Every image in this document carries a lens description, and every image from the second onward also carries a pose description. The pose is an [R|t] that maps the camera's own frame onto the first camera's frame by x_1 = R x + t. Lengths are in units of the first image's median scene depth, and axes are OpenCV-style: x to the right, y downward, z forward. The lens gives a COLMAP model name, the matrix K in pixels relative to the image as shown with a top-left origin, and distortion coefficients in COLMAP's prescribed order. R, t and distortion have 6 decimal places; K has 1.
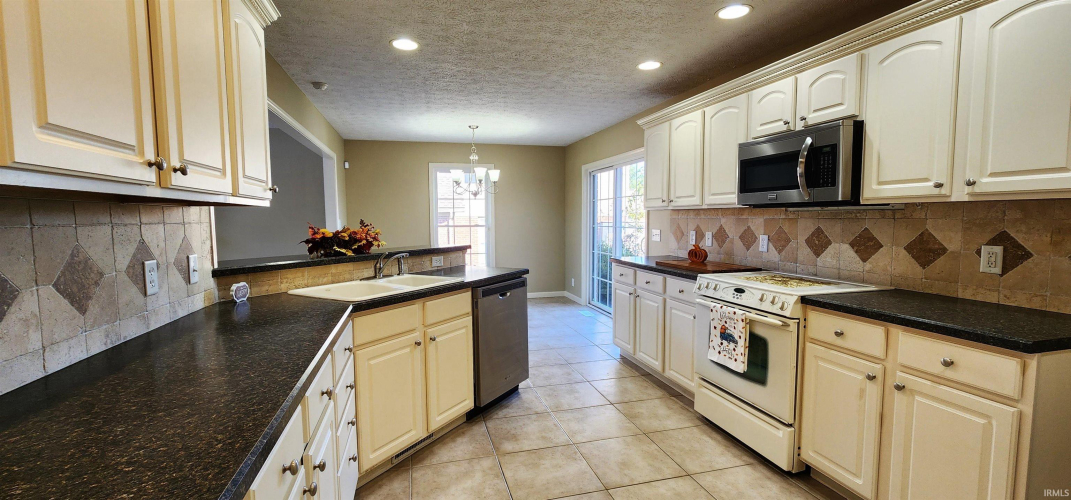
lens RADIAL K [[442.5, 0, 531.7], [0, 442.5, 249.7], [0, 0, 1]] dist [-0.001097, 0.000541]
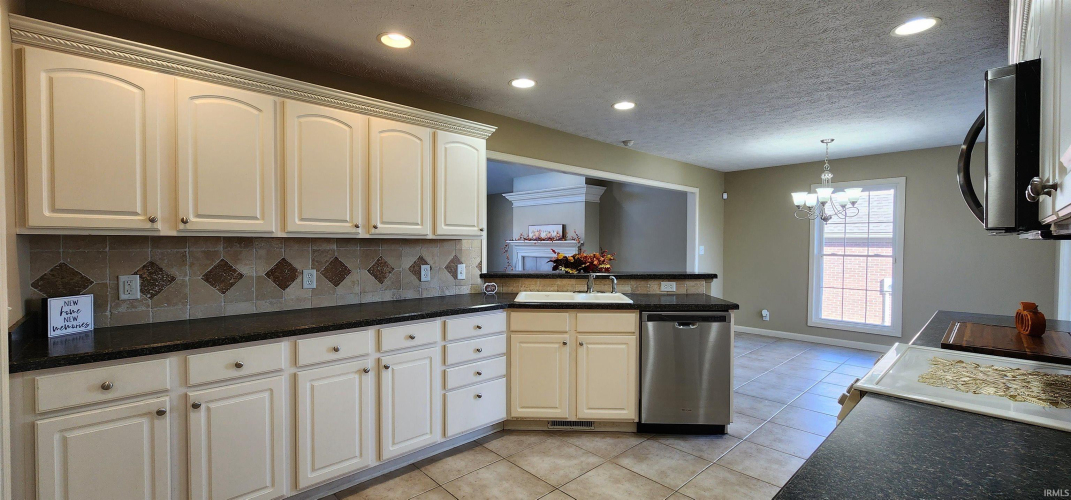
lens RADIAL K [[442.5, 0, 556.4], [0, 442.5, 249.1], [0, 0, 1]] dist [-0.001097, 0.000541]
pose [[0.491508, 0.023700, -0.870550, 0.729451], [-0.070884, 0.997402, -0.012867, -0.038821], [0.867983, 0.068033, 0.491911, 0.269572]]
